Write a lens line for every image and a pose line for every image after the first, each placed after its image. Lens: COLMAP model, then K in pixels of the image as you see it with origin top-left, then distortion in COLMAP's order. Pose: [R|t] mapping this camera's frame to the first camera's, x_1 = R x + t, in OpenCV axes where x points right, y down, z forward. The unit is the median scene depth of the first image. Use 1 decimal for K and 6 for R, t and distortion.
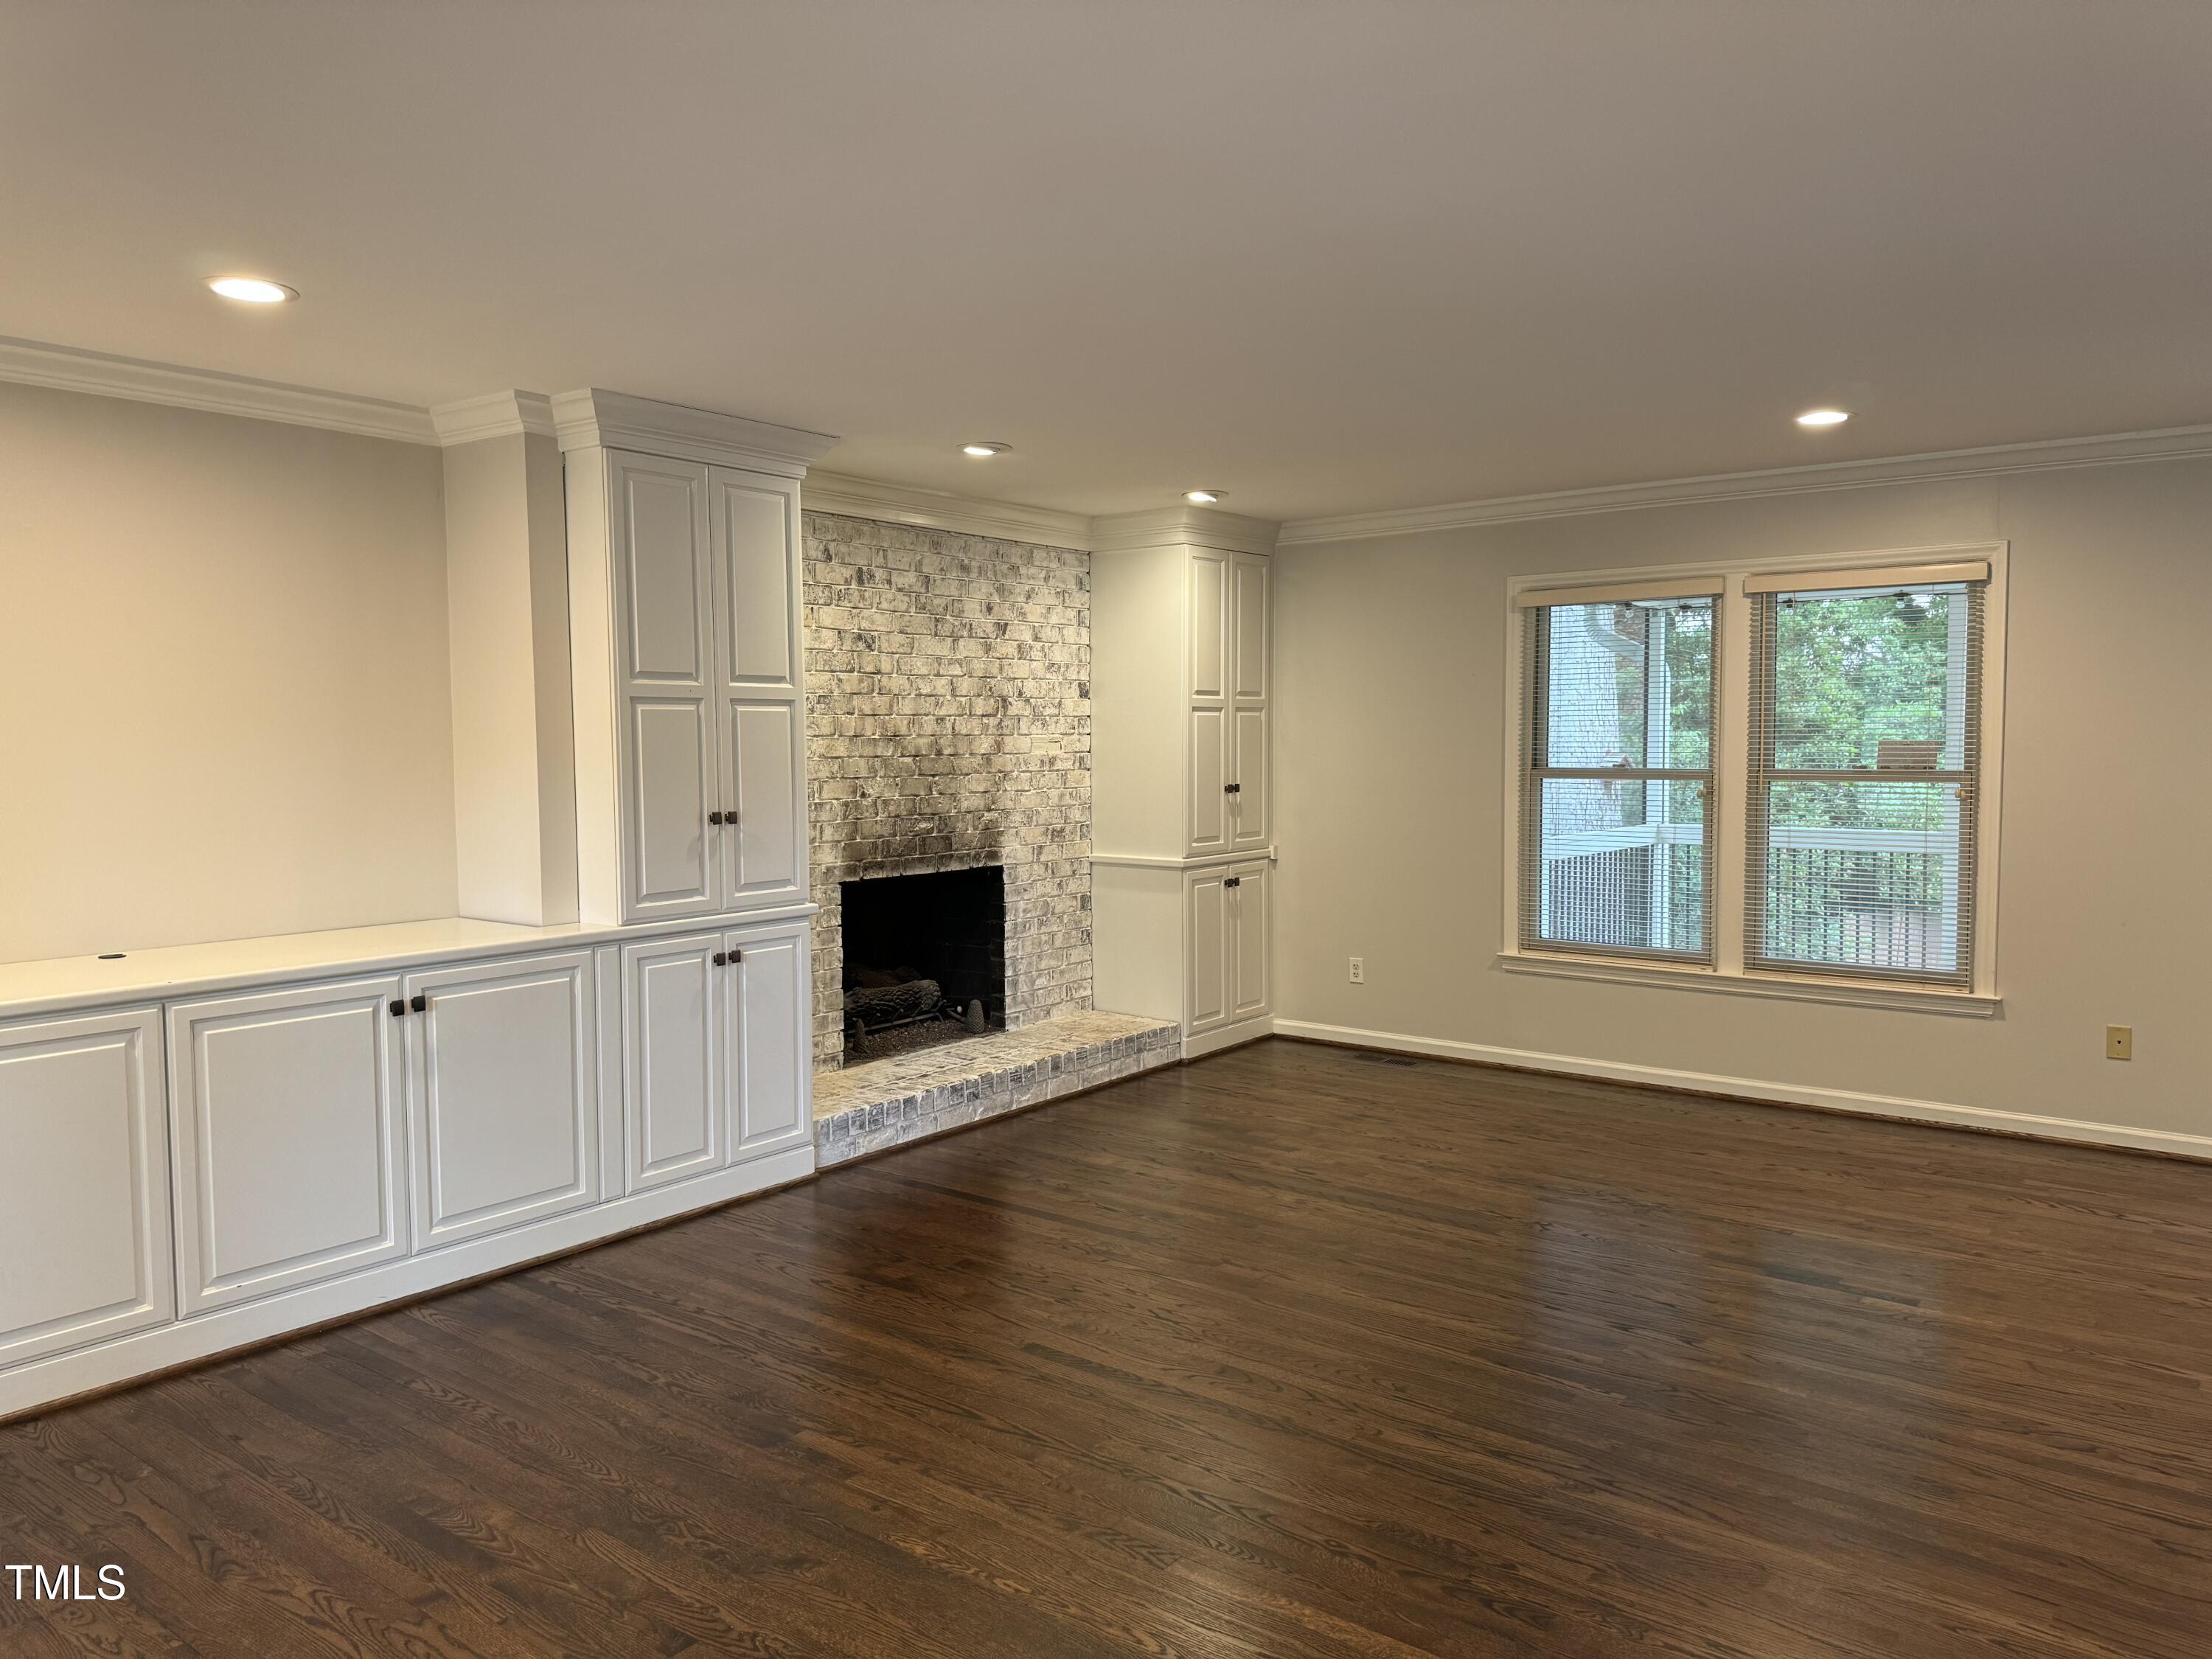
lens RADIAL K [[1550.3, 0, 1107.5], [0, 1550.3, 817.2], [0, 0, 1]] dist [0.055185, -0.059115]
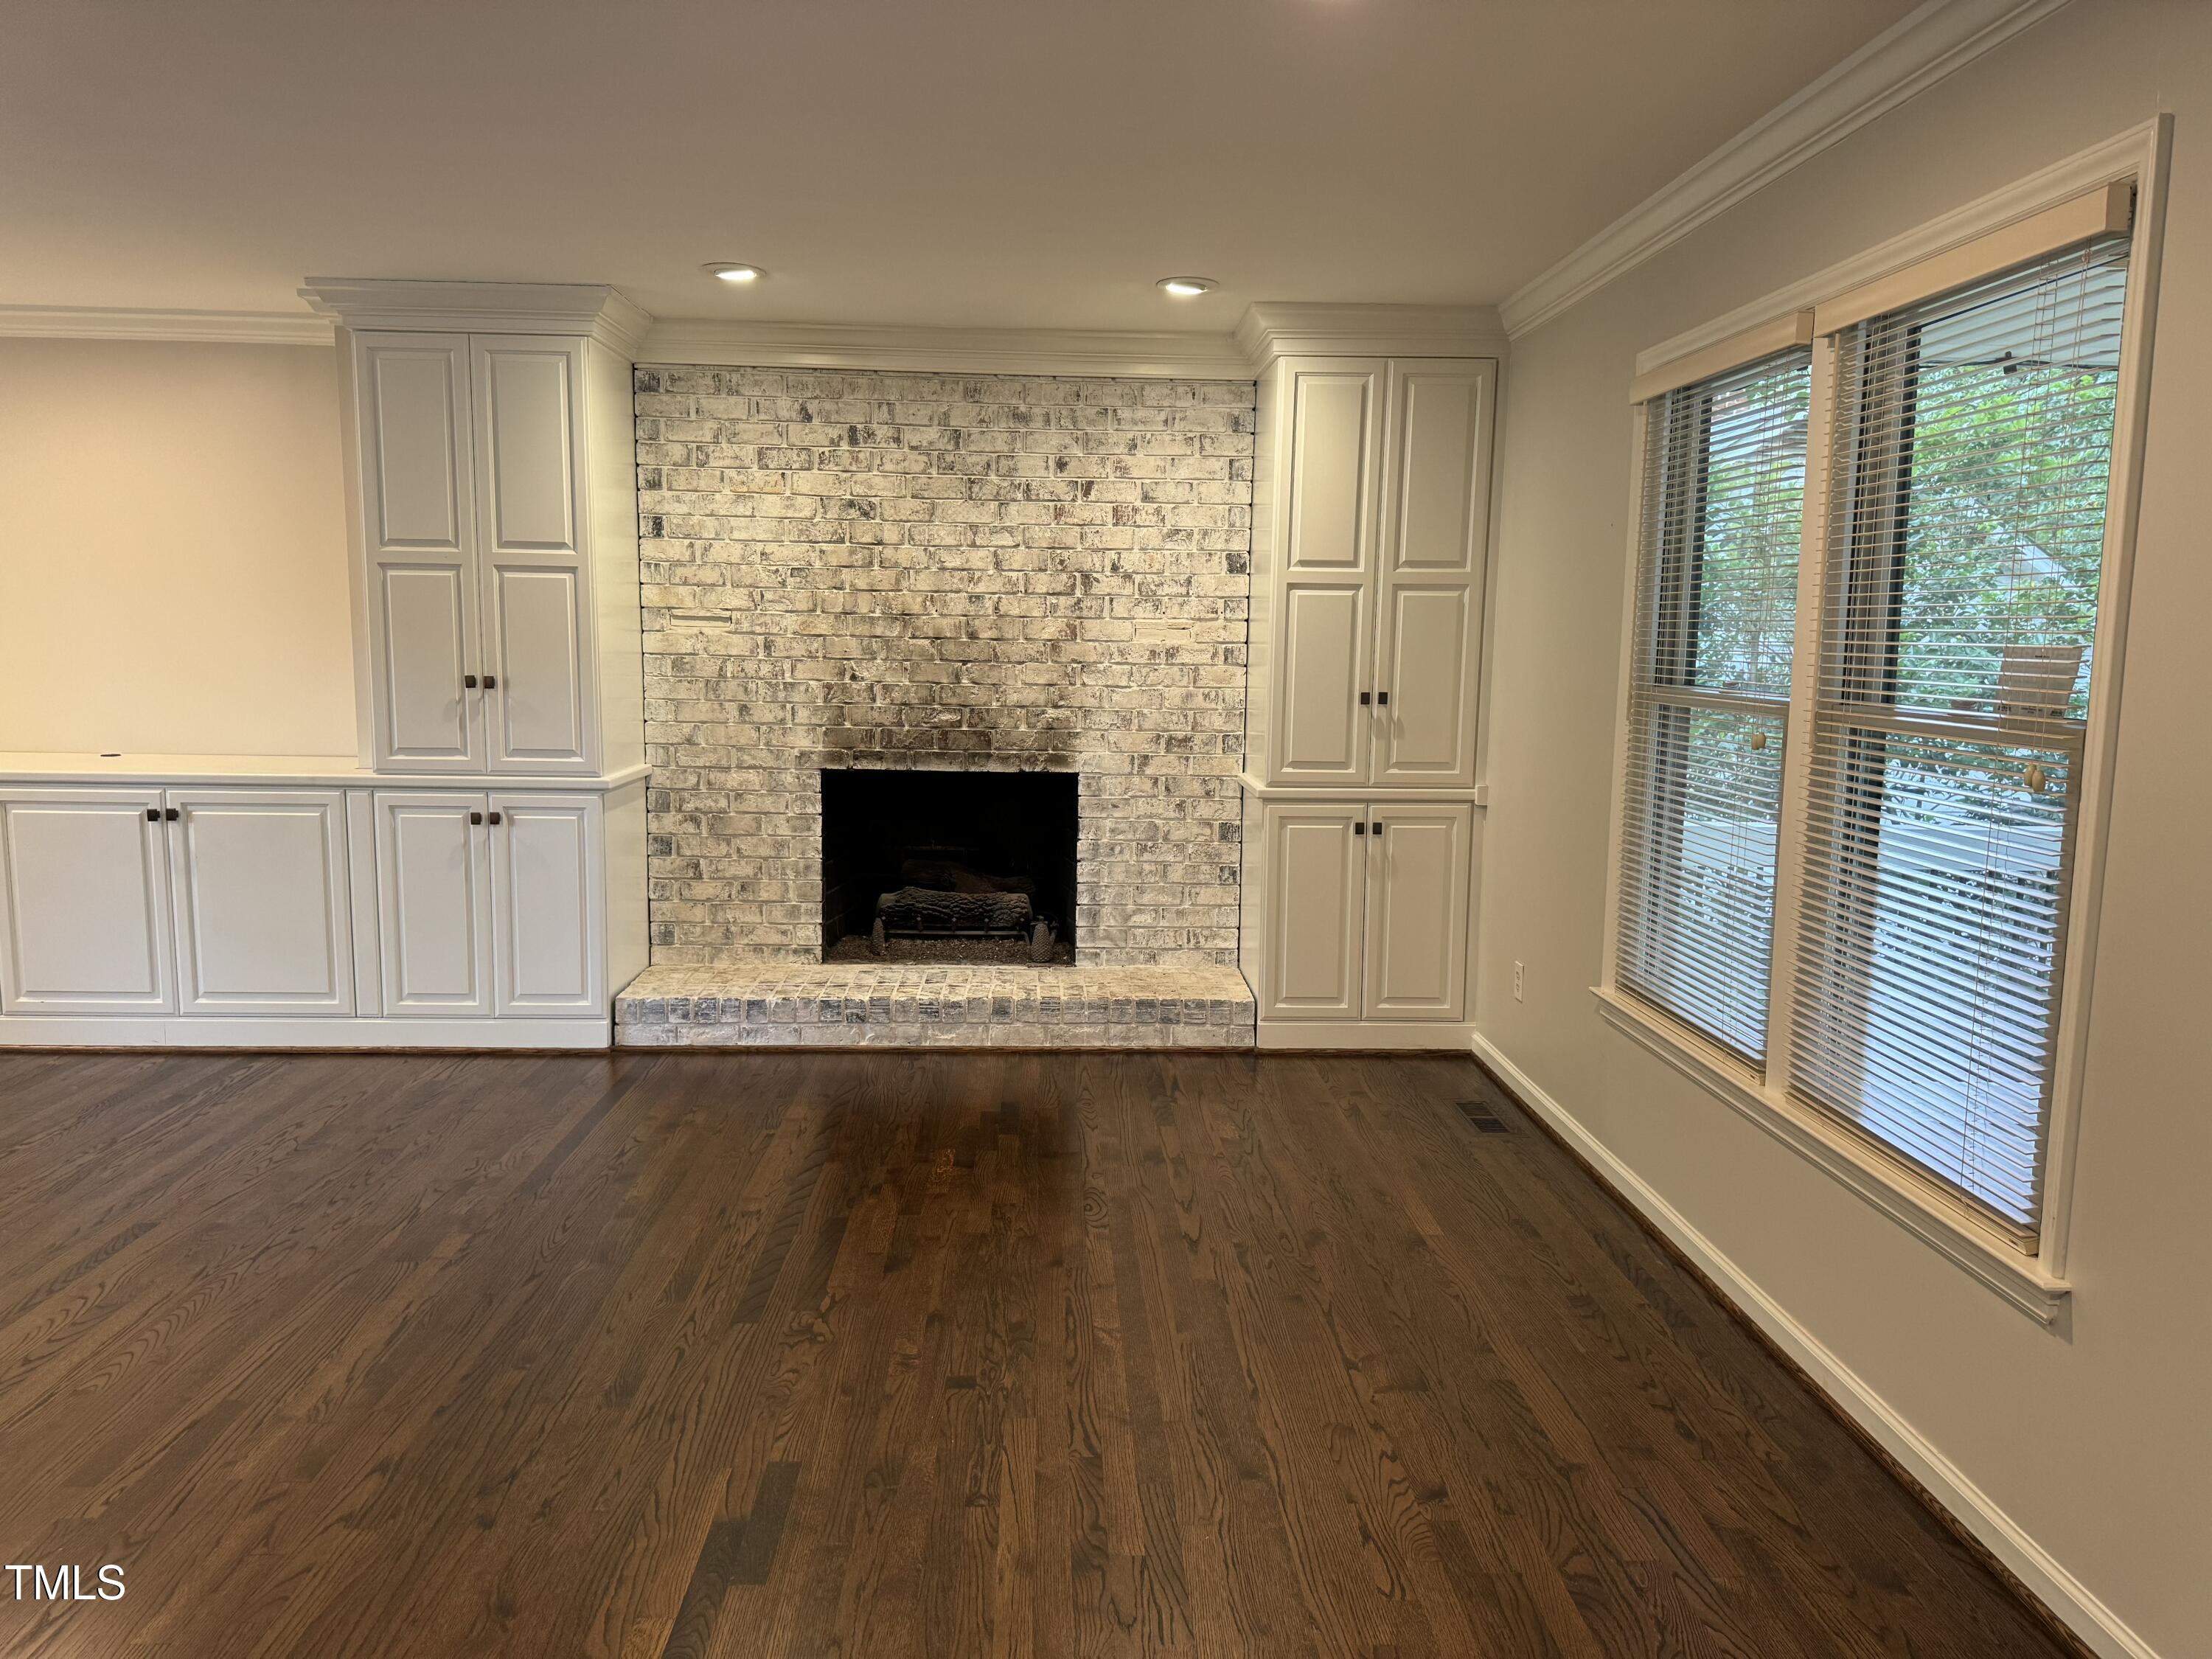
lens RADIAL K [[1550.3, 0, 1106.5], [0, 1550.3, 844.9], [0, 0, 1]] dist [0.055185, -0.059115]
pose [[0.645345, 0.122371, -0.754026, 0.639453], [-0.063784, 0.992271, 0.106445, -0.023191], [0.761224, -0.020598, 0.648162, 0.505240]]
